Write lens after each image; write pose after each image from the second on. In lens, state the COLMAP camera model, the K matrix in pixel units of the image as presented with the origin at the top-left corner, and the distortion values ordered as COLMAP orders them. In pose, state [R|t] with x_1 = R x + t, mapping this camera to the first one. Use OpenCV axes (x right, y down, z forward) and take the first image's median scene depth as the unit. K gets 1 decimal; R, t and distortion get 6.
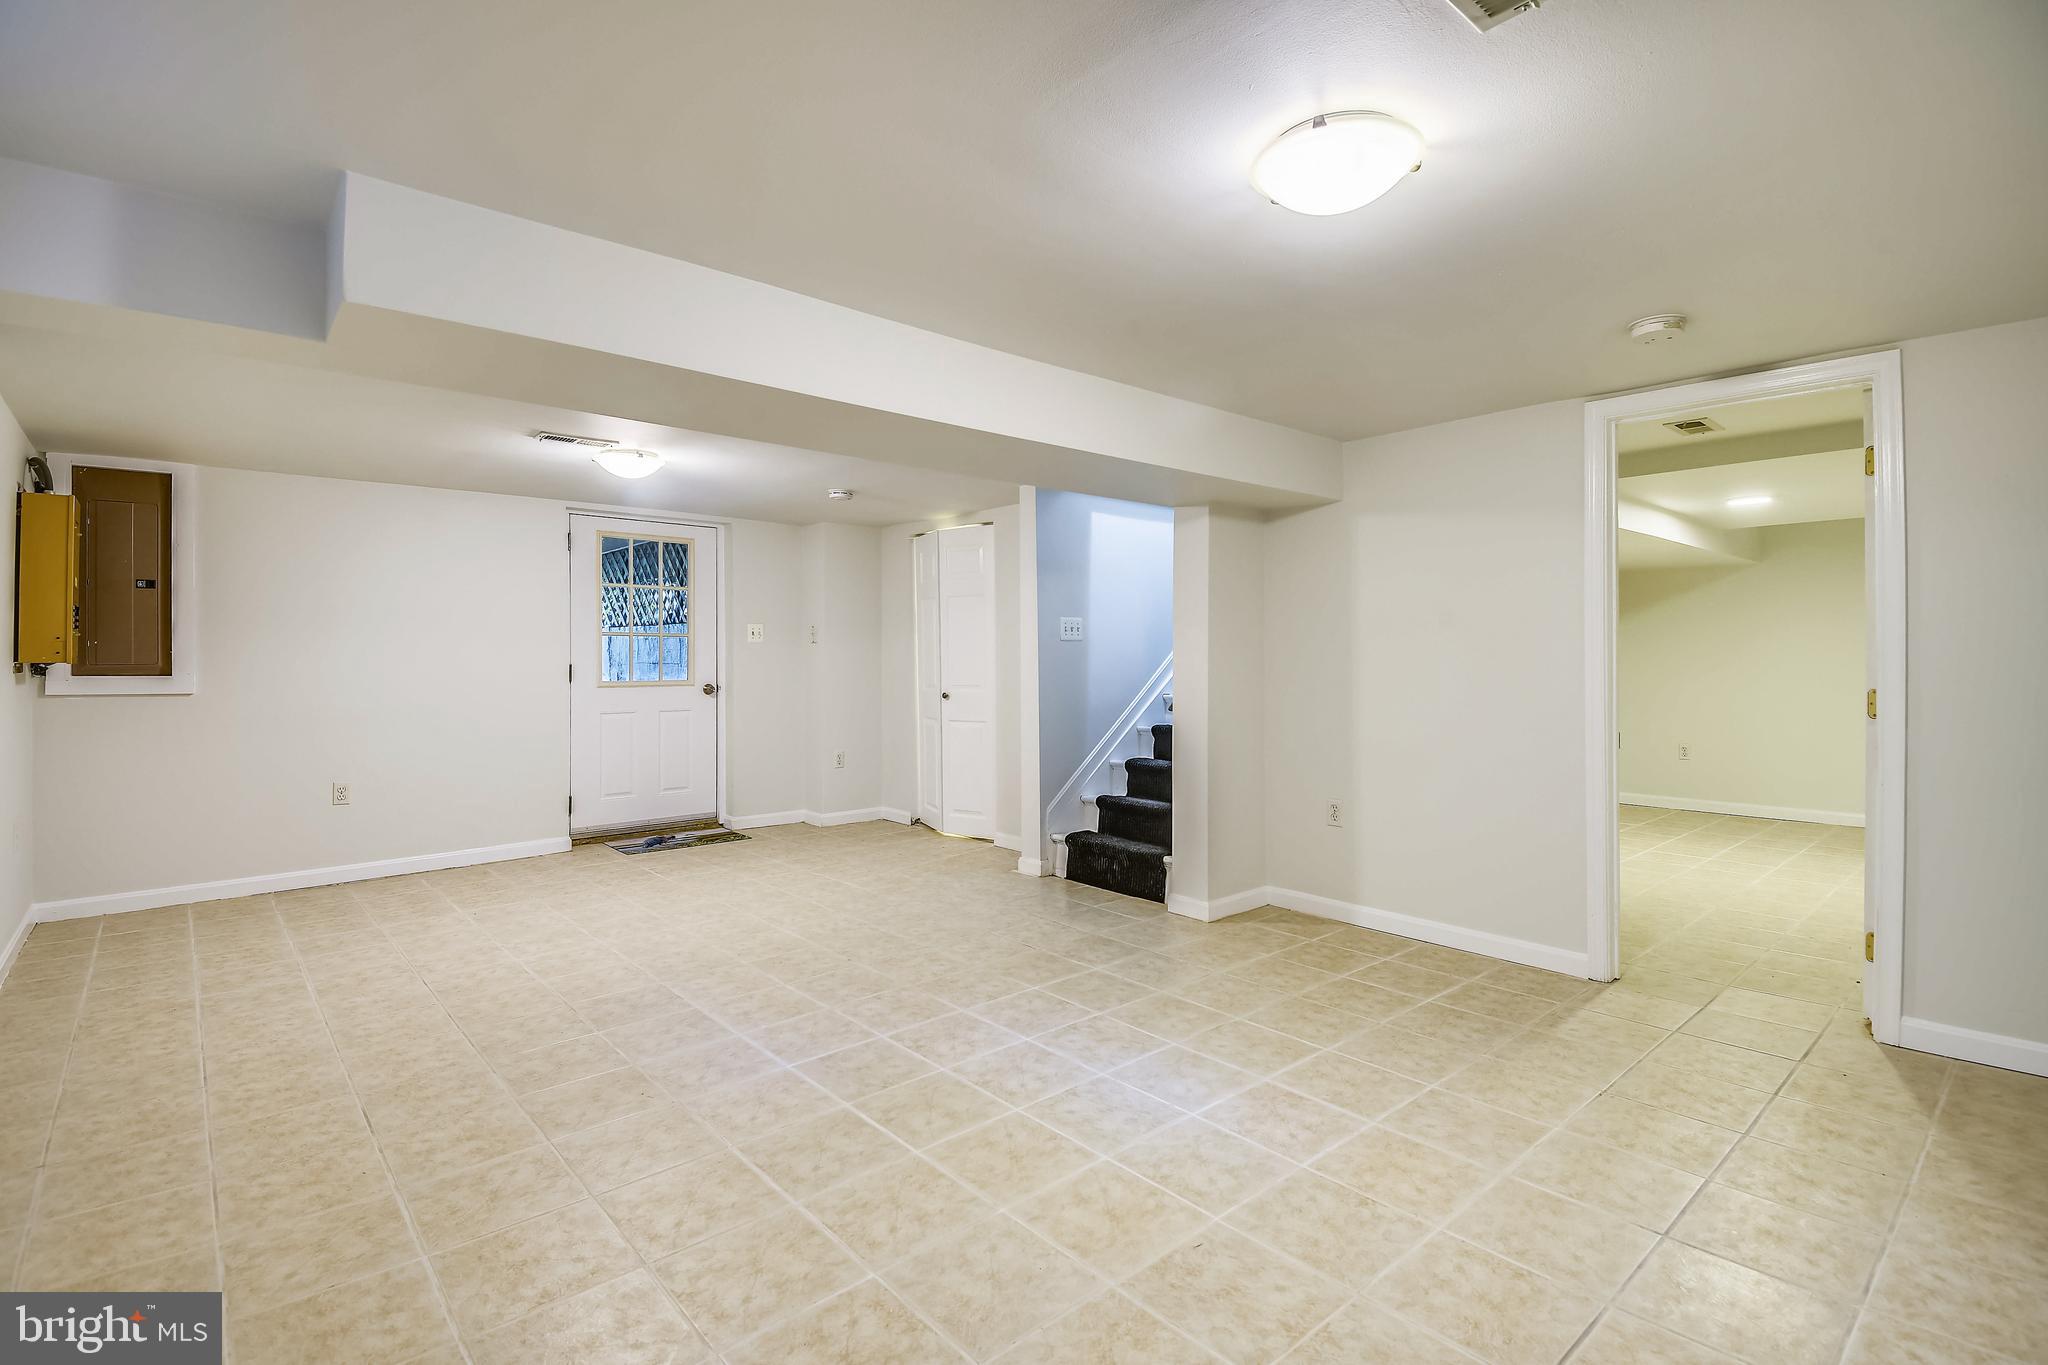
lens RADIAL K [[940.8, 0, 1058.5], [0, 940.8, 644.7], [0, 0, 1]] dist [0.017083, -0.015996]
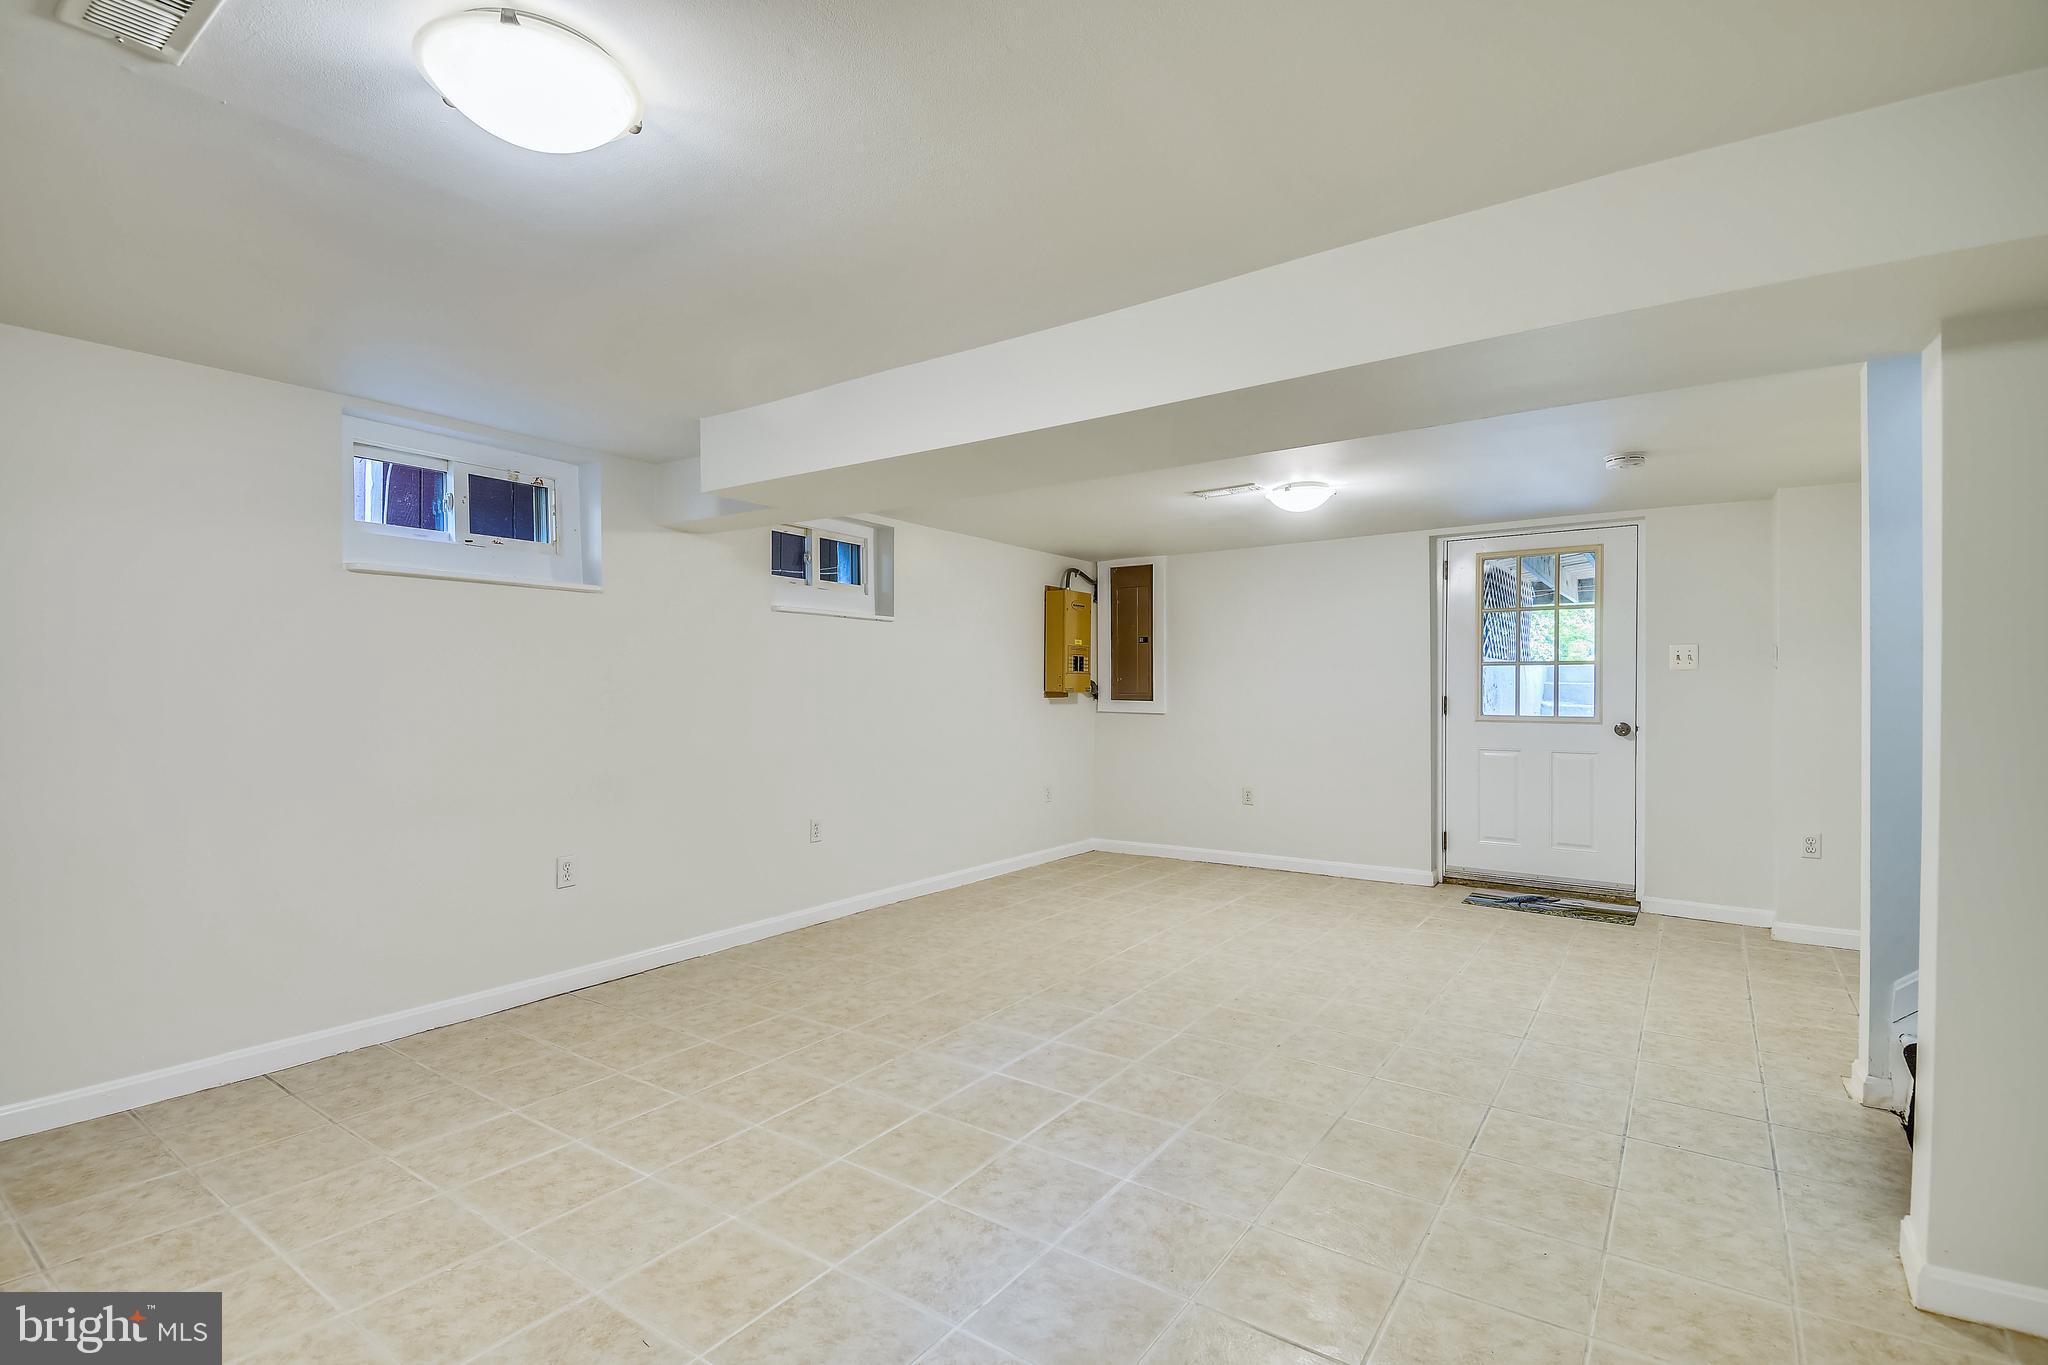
lens RADIAL K [[940.8, 0, 1018.2], [0, 940.8, 676.8], [0, 0, 1]] dist [0.017083, -0.015996]
pose [[0.225226, -0.010966, -0.974245, 0.718745], [0.009043, 0.999917, -0.009164, 0.010492], [0.974265, -0.006747, 0.225307, 0.749043]]
